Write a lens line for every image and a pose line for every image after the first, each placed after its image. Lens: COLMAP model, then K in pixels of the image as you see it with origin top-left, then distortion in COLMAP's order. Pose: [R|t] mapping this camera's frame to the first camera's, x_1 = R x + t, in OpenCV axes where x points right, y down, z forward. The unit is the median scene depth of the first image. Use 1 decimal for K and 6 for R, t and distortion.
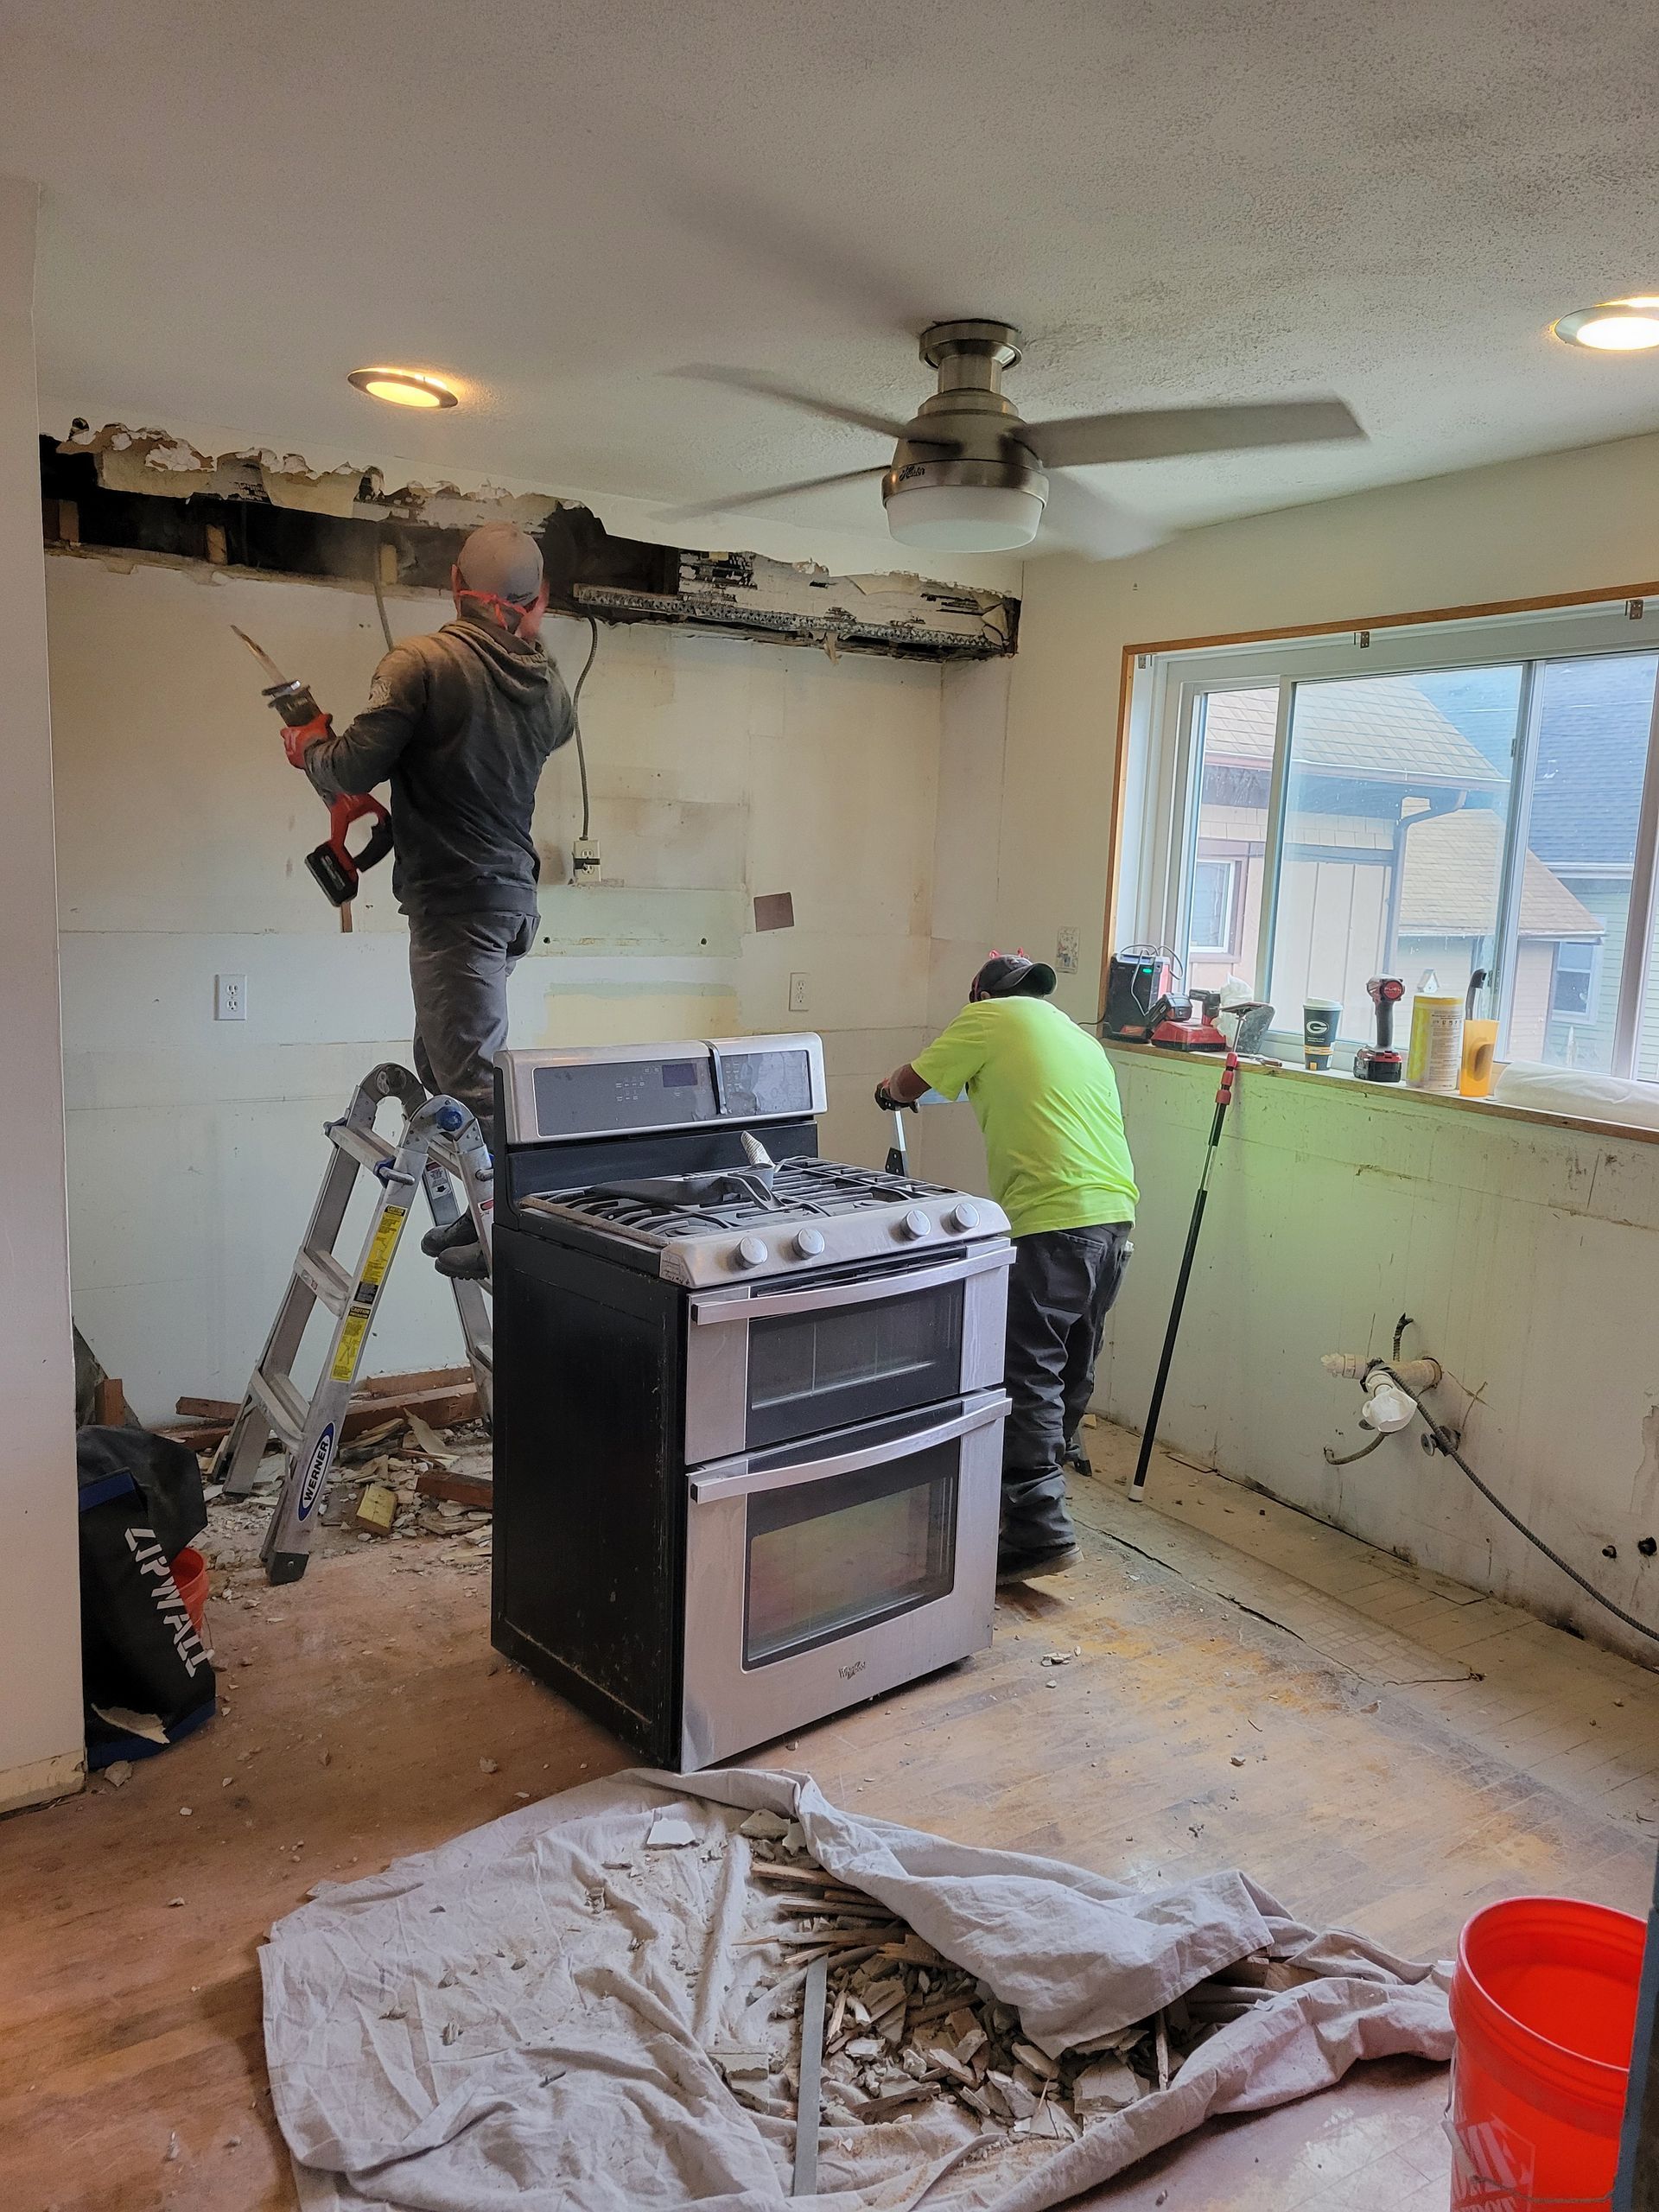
lens RADIAL K [[1641.4, 0, 838.5], [0, 1641.4, 1113.7], [0, 0, 1]] dist [0.077883, -0.070671]
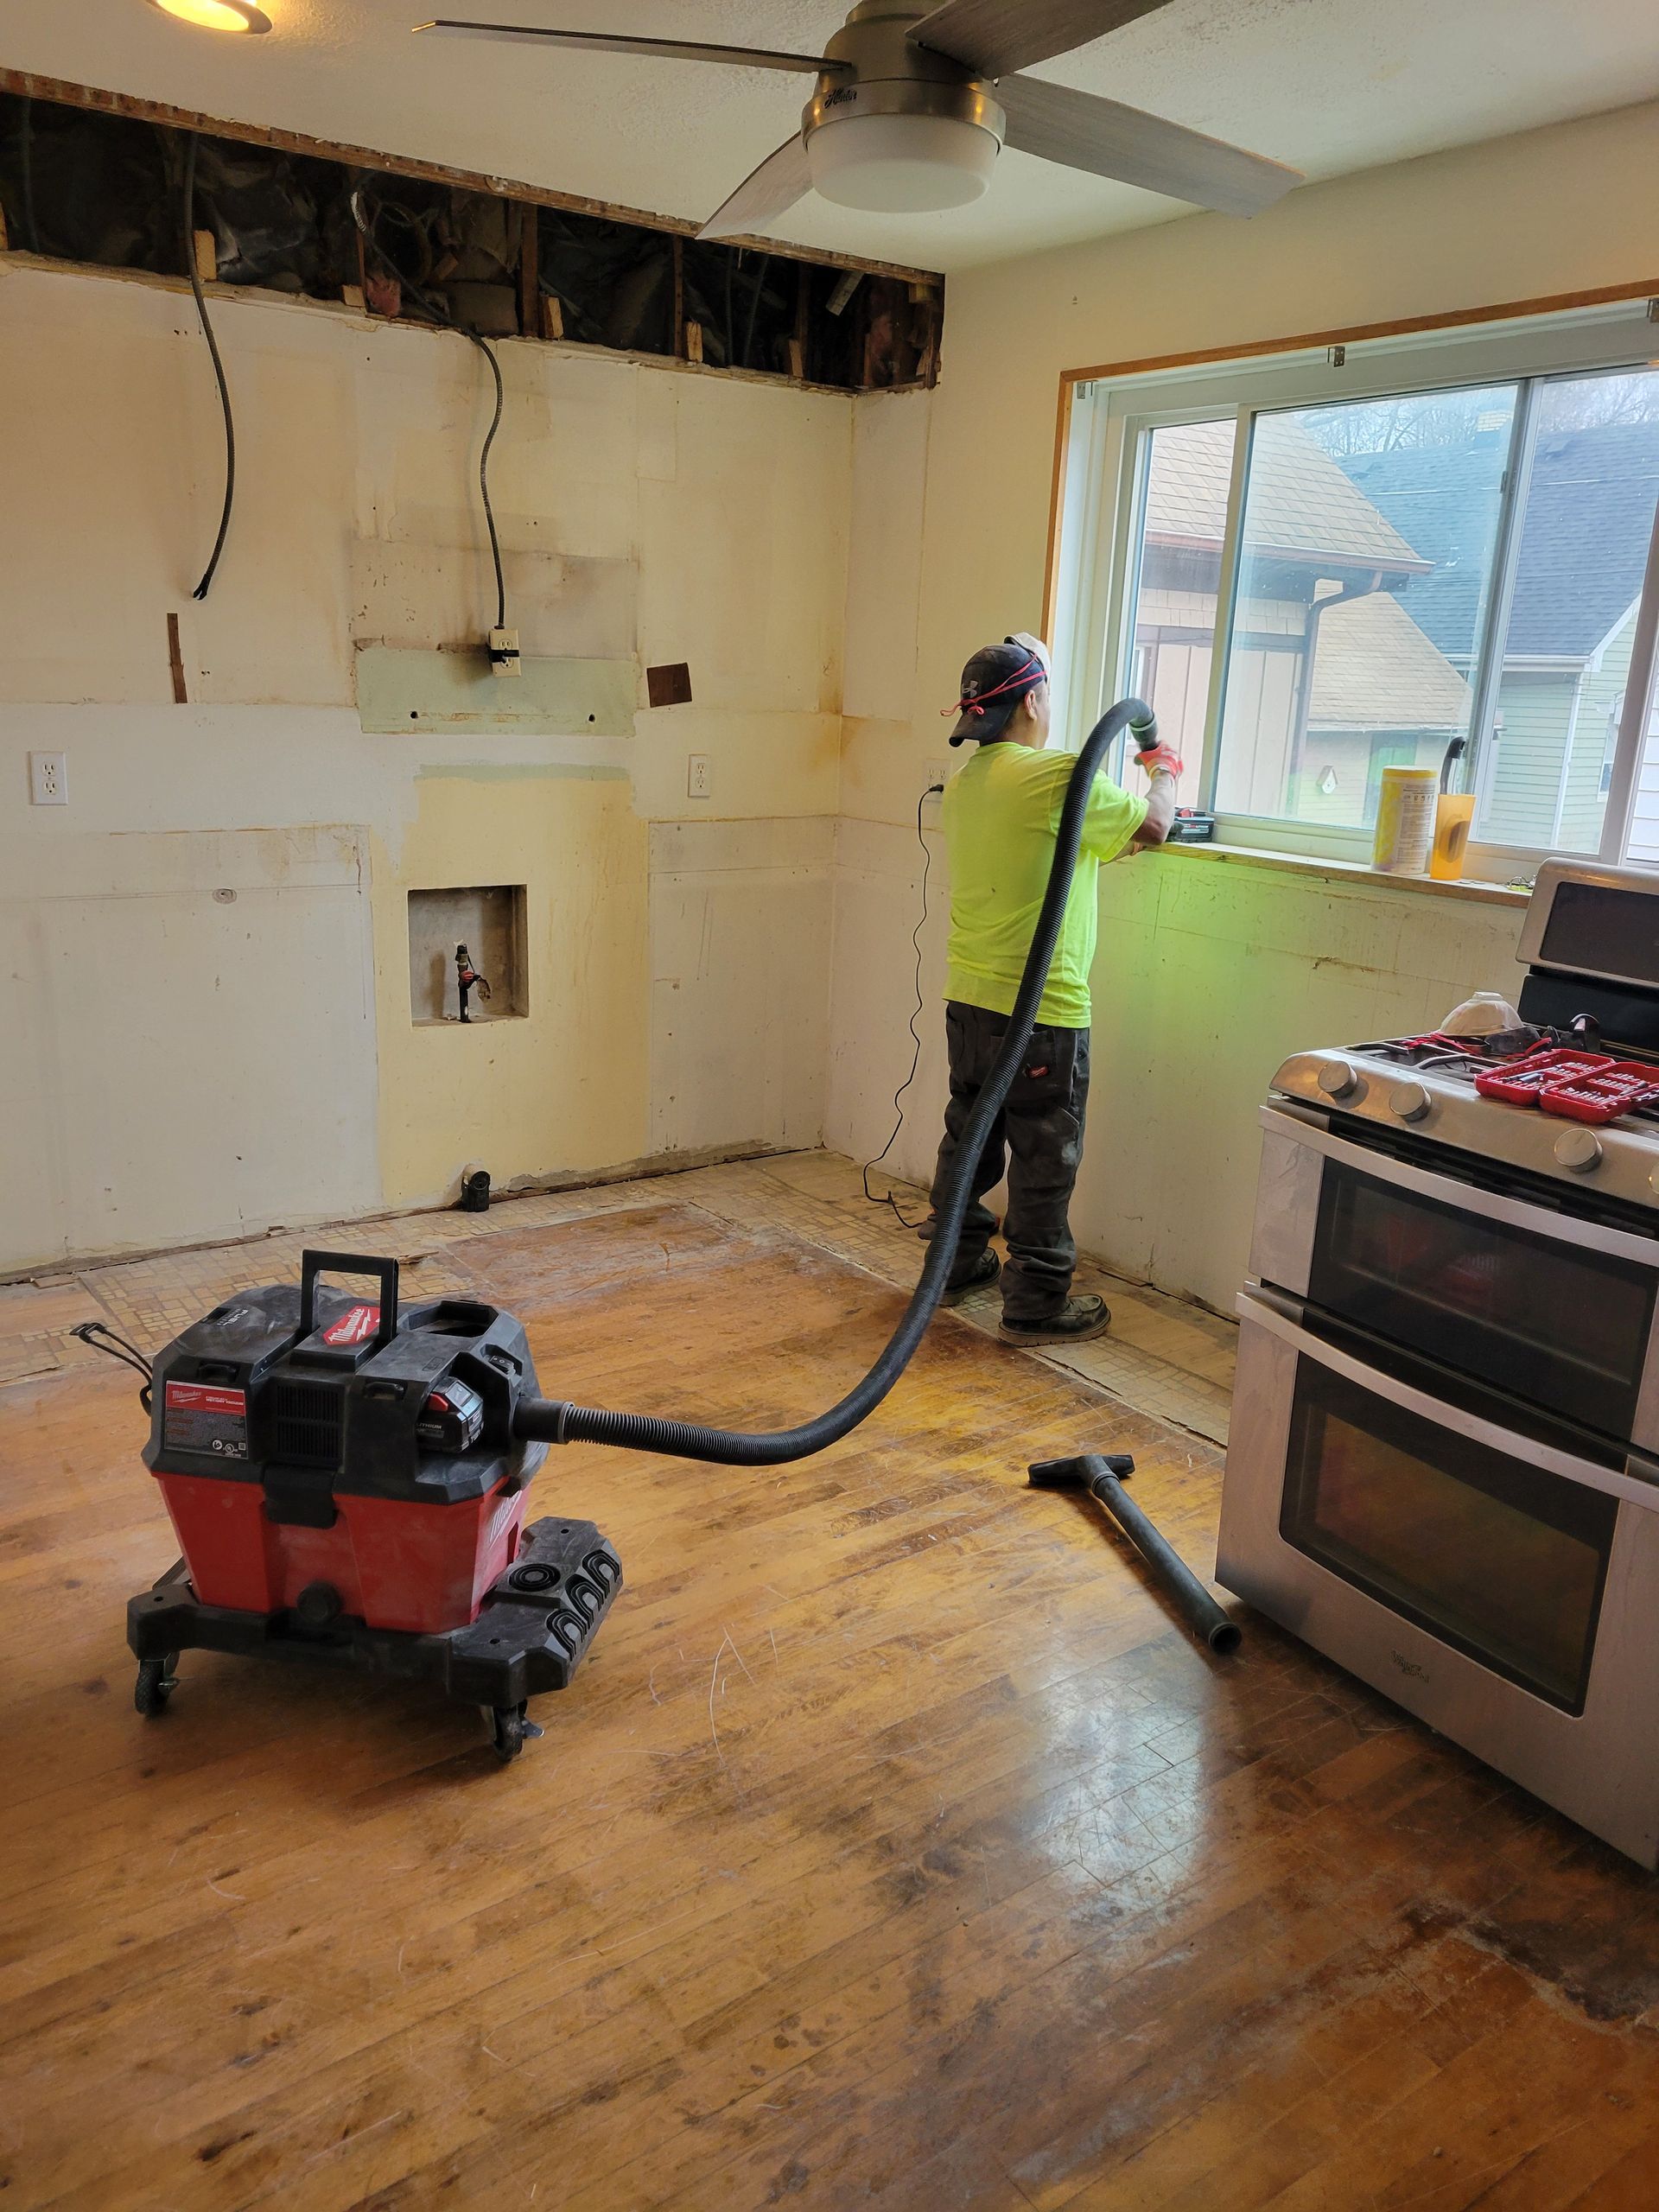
lens RADIAL K [[1641.1, 0, 820.7], [0, 1641.1, 1105.2], [0, 0, 1]] dist [0.065974, -0.048490]
pose [[0.998332, -0.015943, 0.055490, -0.015298], [0.009709, 0.993788, 0.110865, 0.009598], [-0.056913, -0.110141, 0.992285, 0.112051]]
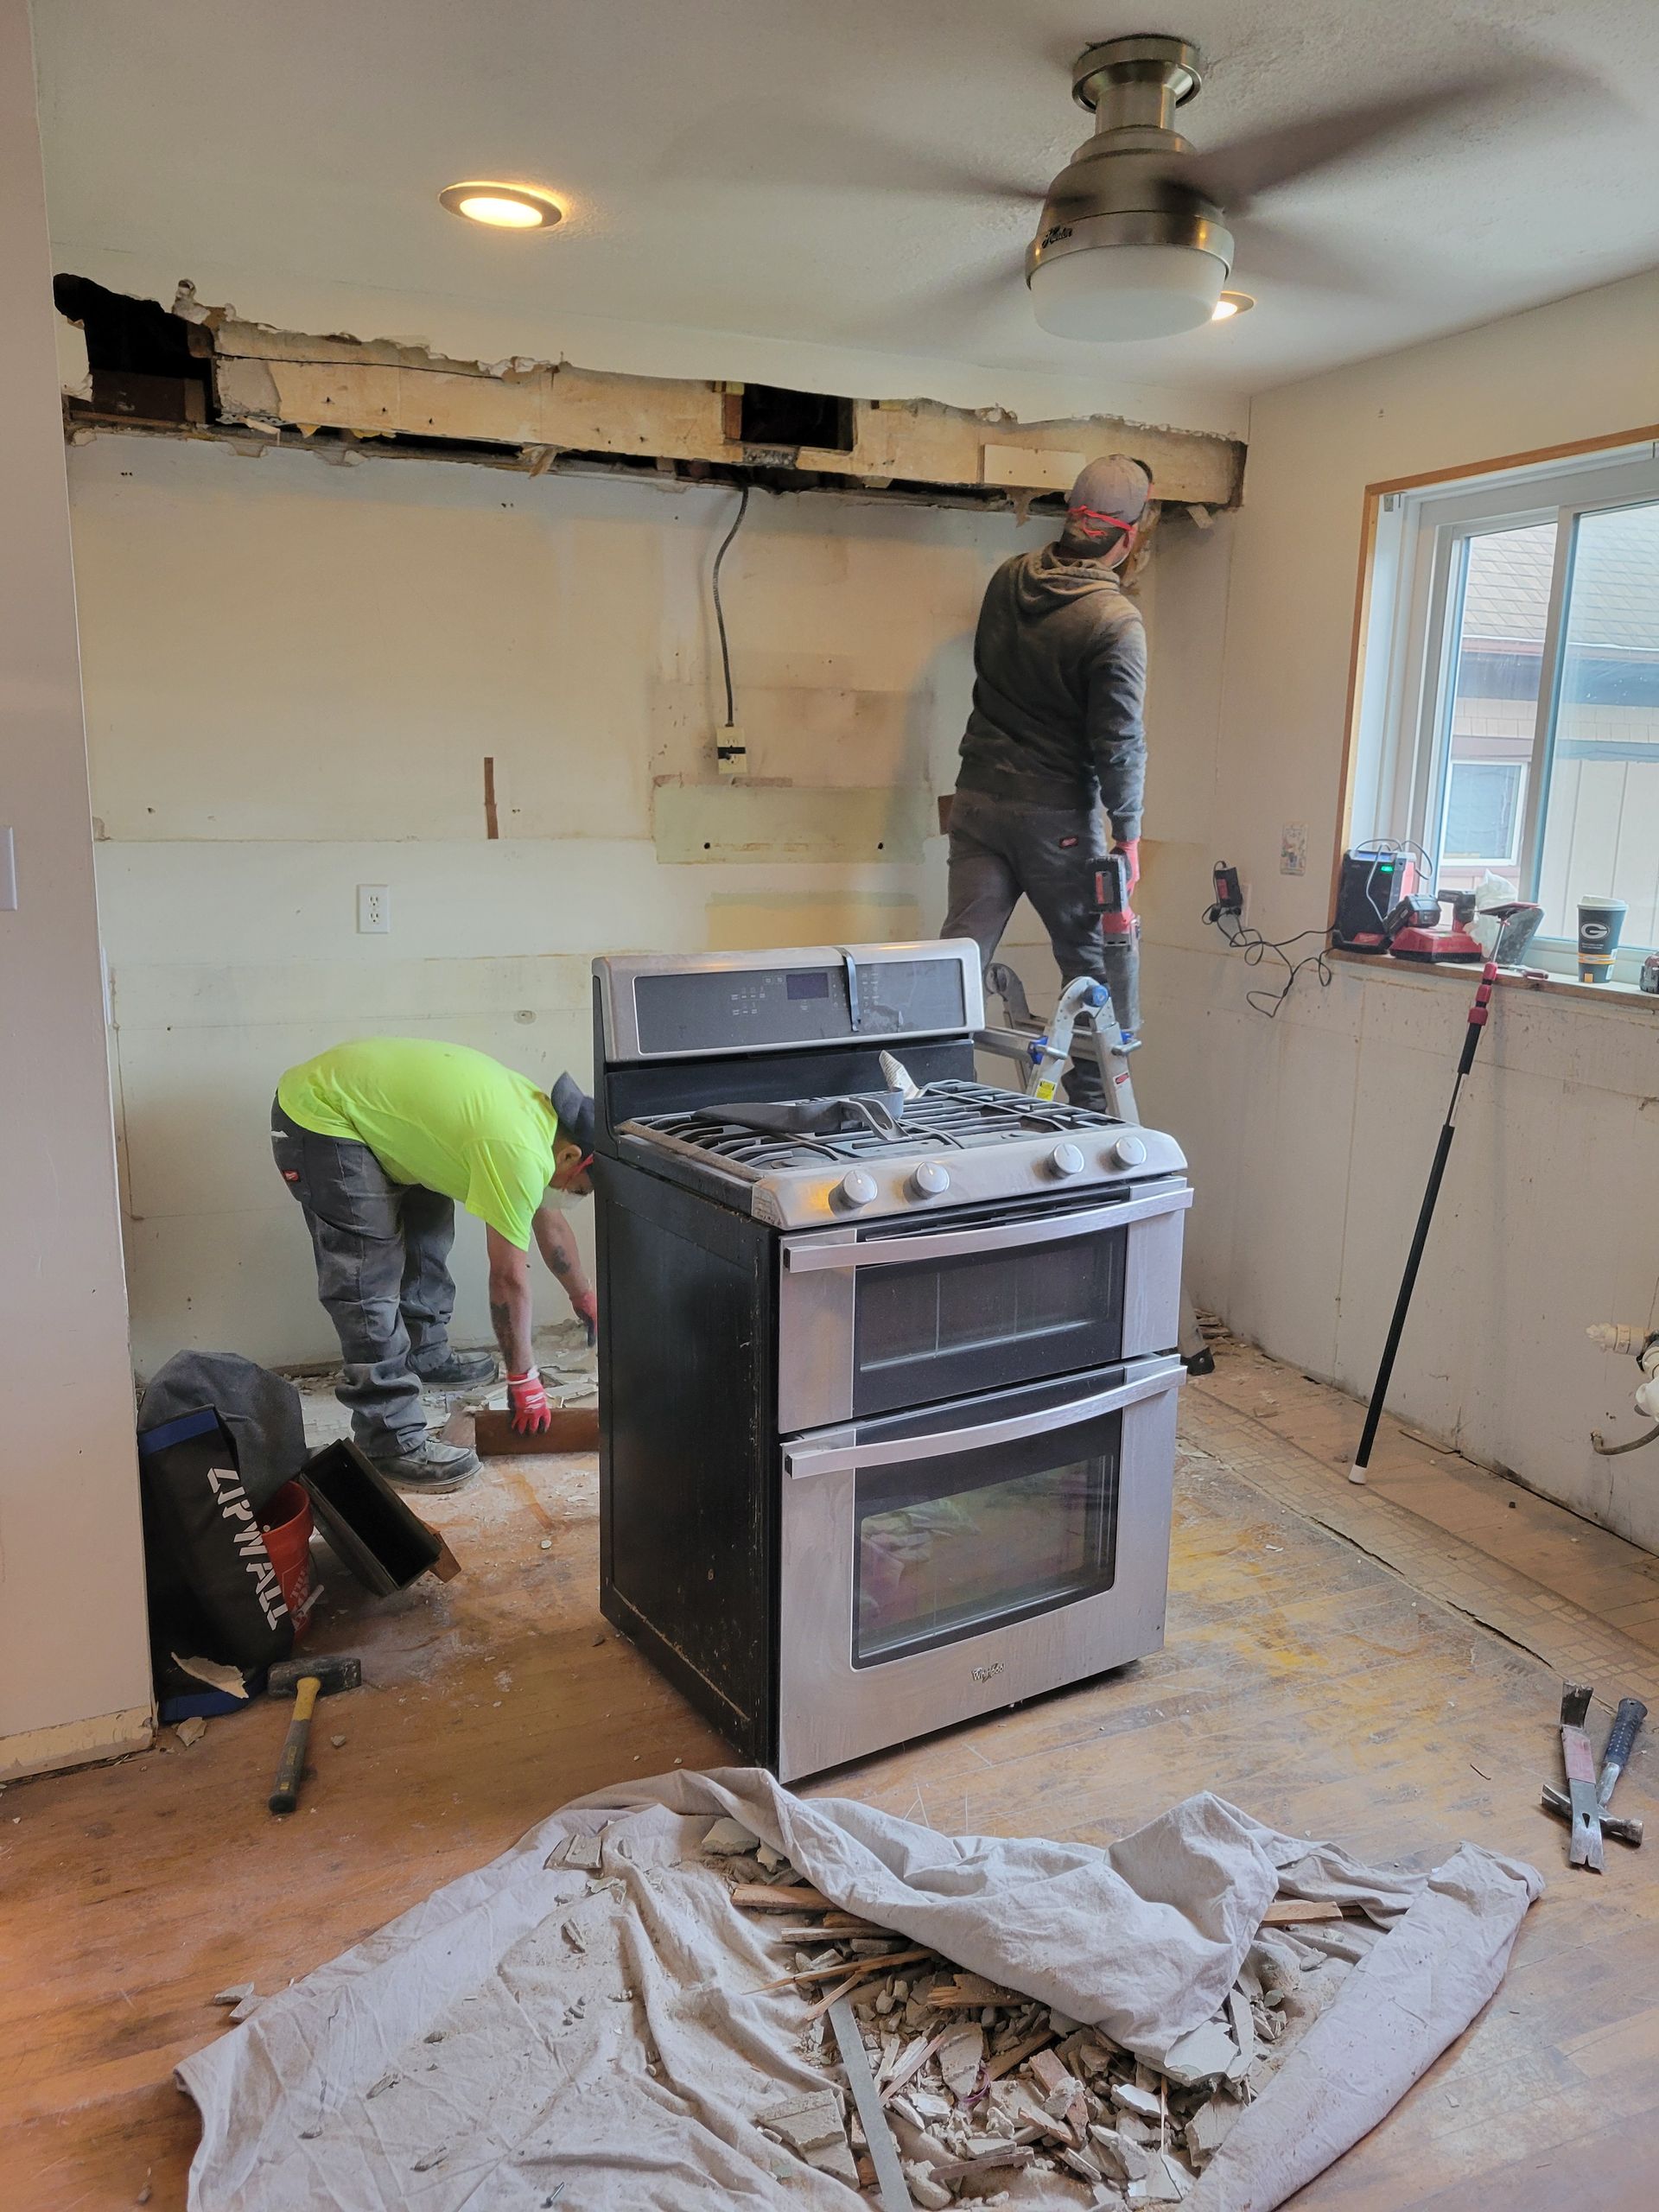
lens RADIAL K [[1641.1, 0, 820.7], [0, 1641.1, 1105.2], [0, 0, 1]] dist [0.065974, -0.048490]
pose [[0.985483, 0.011402, -0.169392, 0.059961], [-0.005196, 0.999300, 0.037037, 0.007711], [0.169696, -0.035619, 0.984853, 0.132602]]
